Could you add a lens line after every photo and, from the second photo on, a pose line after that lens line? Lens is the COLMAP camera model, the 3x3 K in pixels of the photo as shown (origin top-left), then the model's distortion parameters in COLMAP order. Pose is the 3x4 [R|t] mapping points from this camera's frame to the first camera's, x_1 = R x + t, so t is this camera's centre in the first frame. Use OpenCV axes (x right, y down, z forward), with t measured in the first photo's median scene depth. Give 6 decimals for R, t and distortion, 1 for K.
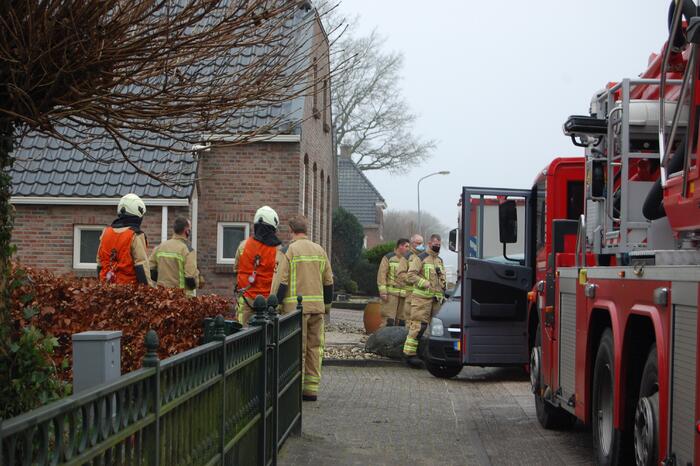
lens RADIAL K [[1534.9, 0, 350.0], [0, 1534.9, 233.0], [0, 0, 1]] dist [-0.025391, -0.148929]
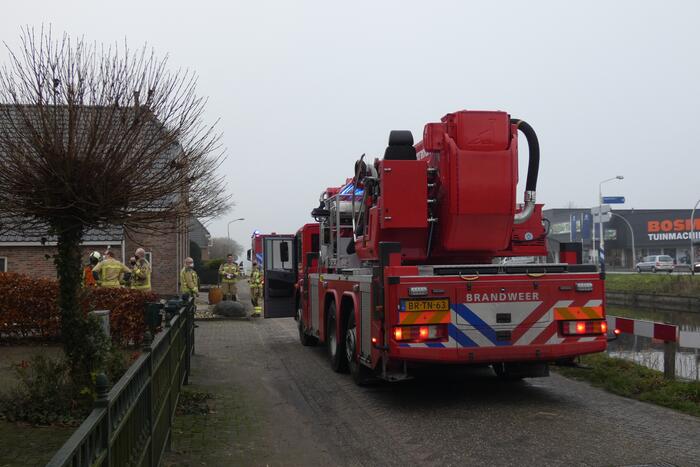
lens RADIAL K [[820.9, 0, 350.0], [0, 820.9, 233.5], [0, 0, 1]] dist [-0.026813, -0.028158]
pose [[0.979679, -0.025714, 0.198915, -0.047971], [0.028489, 0.999532, -0.011102, -0.023244], [-0.198536, 0.016543, 0.979954, -0.211669]]
